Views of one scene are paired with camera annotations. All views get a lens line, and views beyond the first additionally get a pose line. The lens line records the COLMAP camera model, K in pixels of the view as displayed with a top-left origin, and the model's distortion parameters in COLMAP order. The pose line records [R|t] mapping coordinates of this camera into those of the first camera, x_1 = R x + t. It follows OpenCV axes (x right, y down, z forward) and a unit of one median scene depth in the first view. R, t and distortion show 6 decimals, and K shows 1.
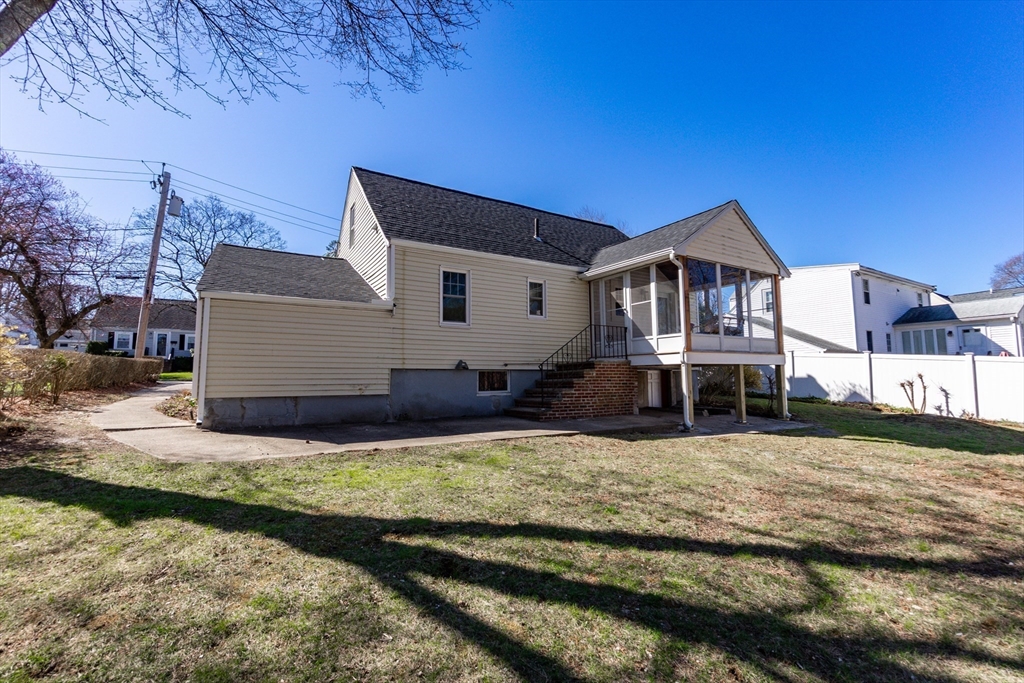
lens RADIAL K [[438.5, 0, 512.0], [0, 438.5, 341.5], [0, 0, 1]] dist [-0.010591, 0.000196]
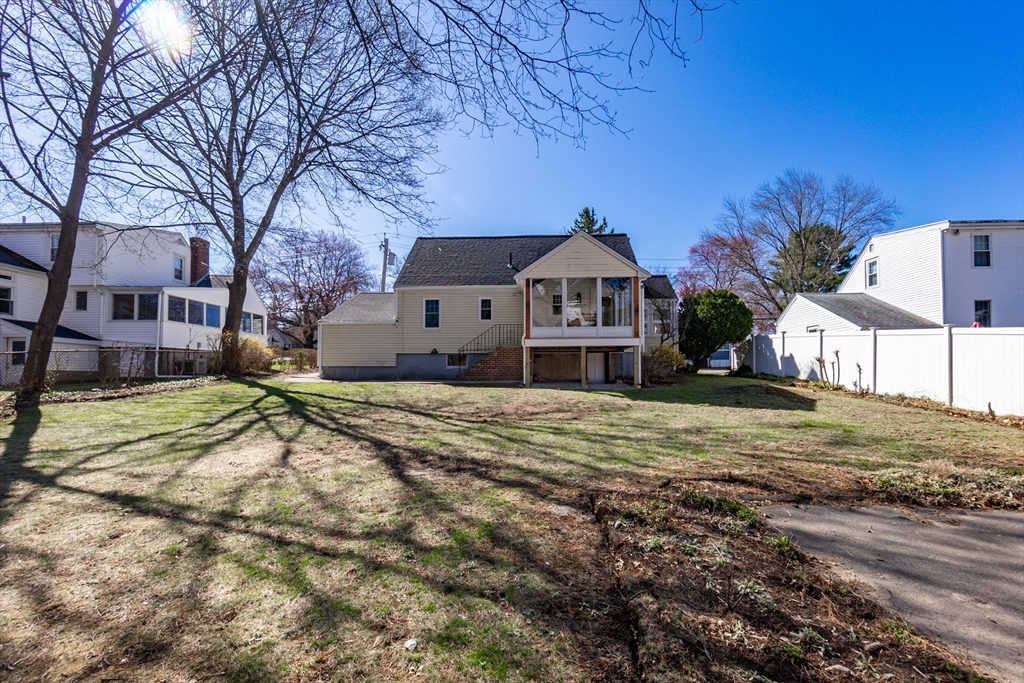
lens RADIAL K [[446.5, 0, 502.6], [0, 446.5, 341.9], [0, 0, 1]] dist [-0.002697, 0.000646]
pose [[0.831021, -0.034835, -0.555148, 1.068881], [0.045901, 0.998928, 0.006029, 0.016868], [0.554343, -0.030492, 0.831729, -0.360247]]
